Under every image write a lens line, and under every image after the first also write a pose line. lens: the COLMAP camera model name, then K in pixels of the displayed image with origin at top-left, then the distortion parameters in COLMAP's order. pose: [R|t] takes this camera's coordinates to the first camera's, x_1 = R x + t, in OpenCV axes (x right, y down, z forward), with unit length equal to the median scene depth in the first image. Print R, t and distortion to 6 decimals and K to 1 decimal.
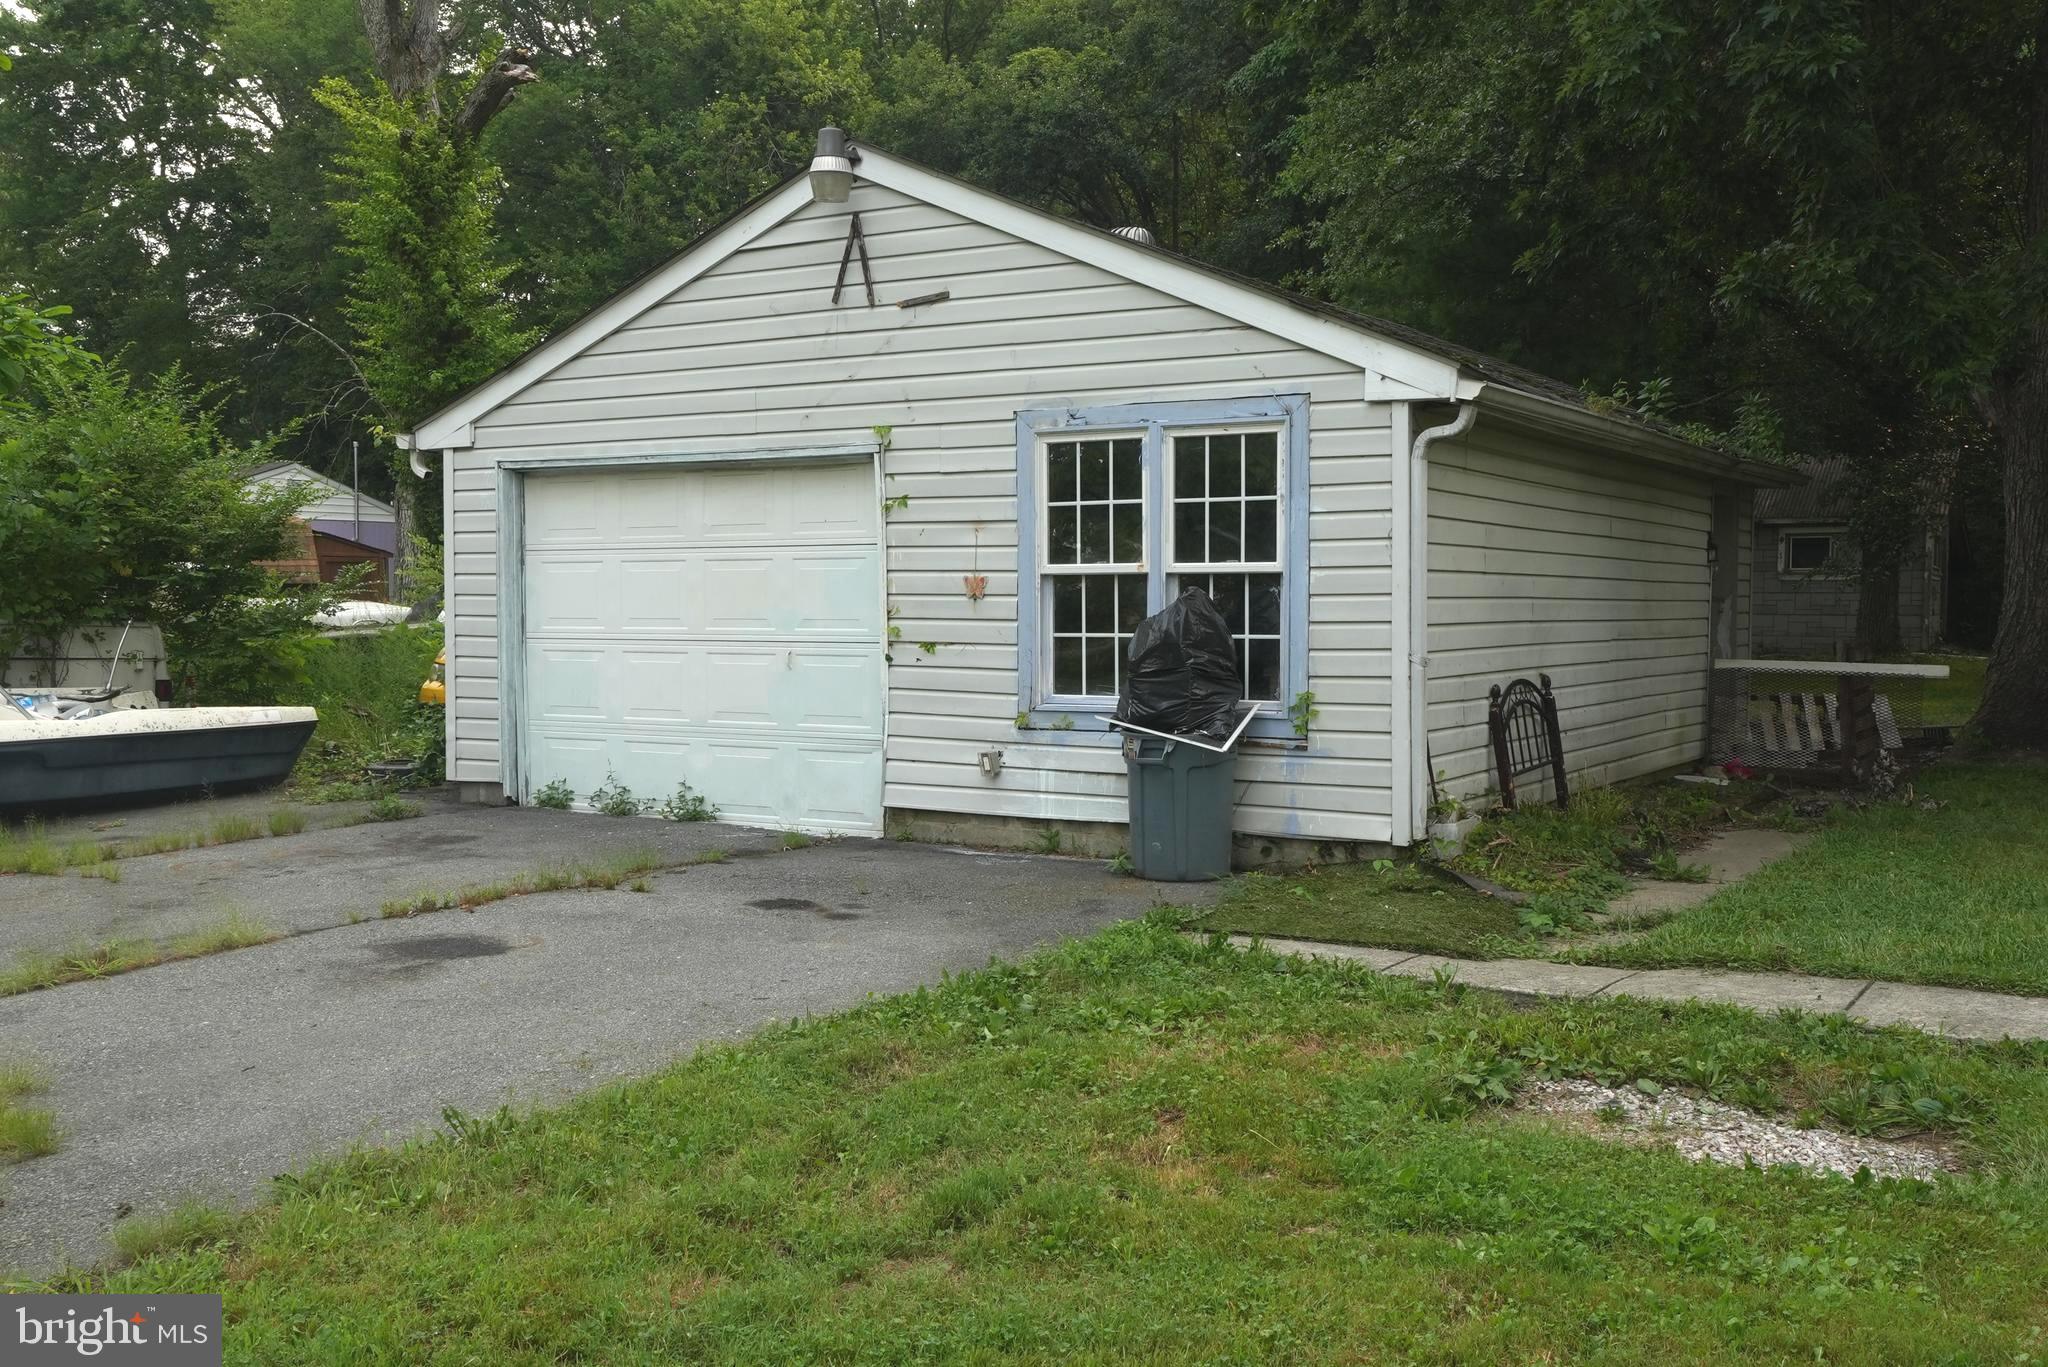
lens RADIAL K [[2050.3, 0, 1027.0], [0, 2050.3, 680.0], [0, 0, 1]] dist [0.074772, 0.000000]
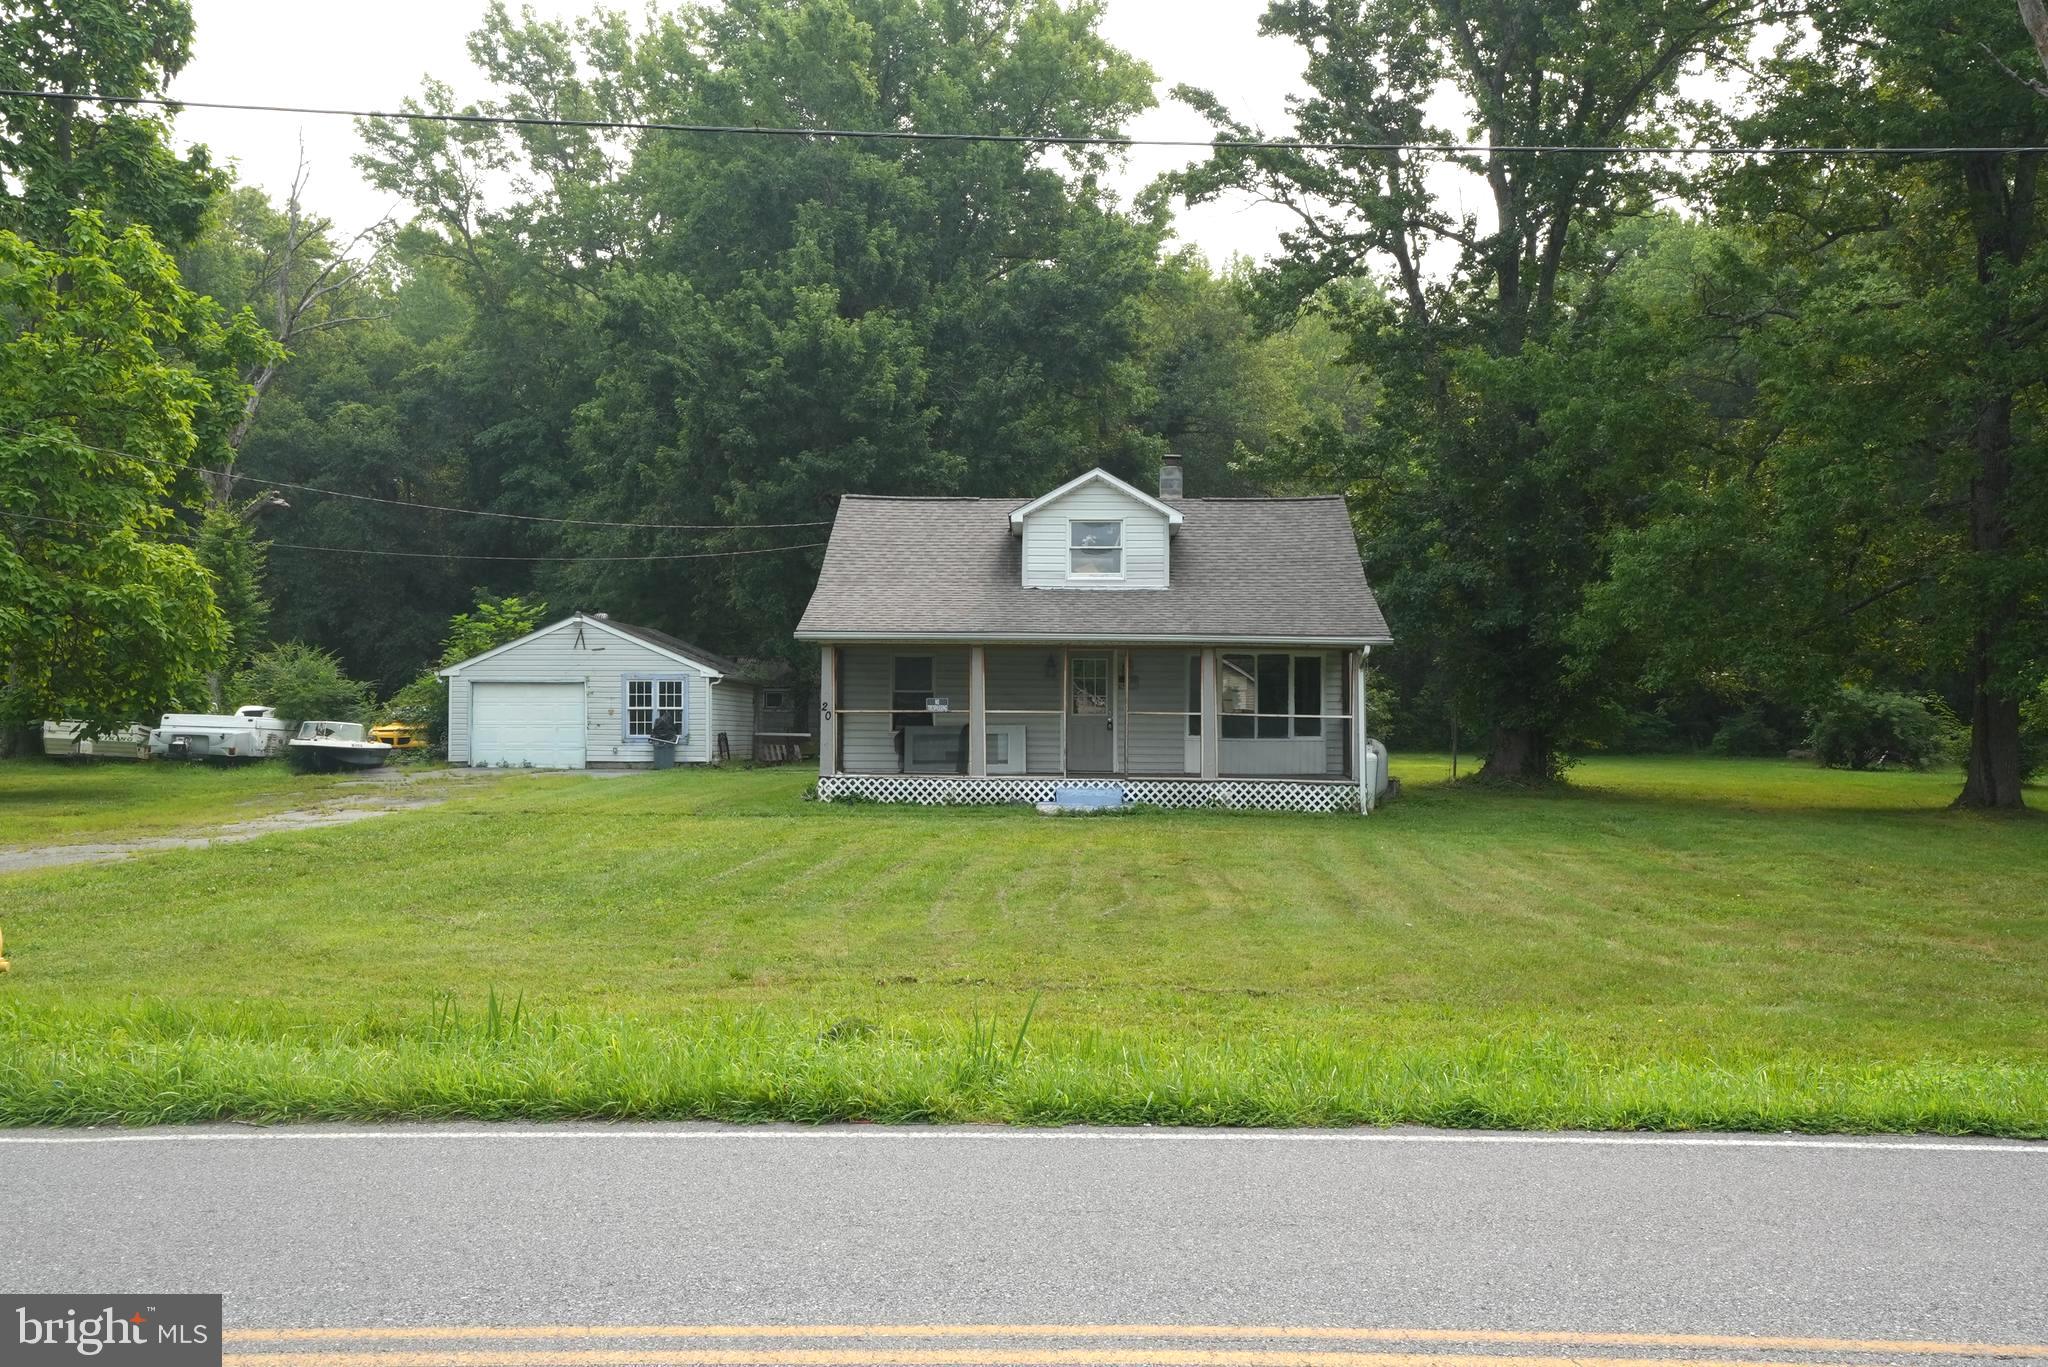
lens RADIAL K [[2050.3, 0, 1027.3], [0, 2050.3, 685.1], [0, 0, 1]] dist [0.074772, 0.000000]
pose [[0.882103, 0.013206, 0.470871, -1.423081], [0.014609, 0.998359, -0.055367, 0.169849], [-0.470829, 0.055719, 0.880463, -3.632585]]
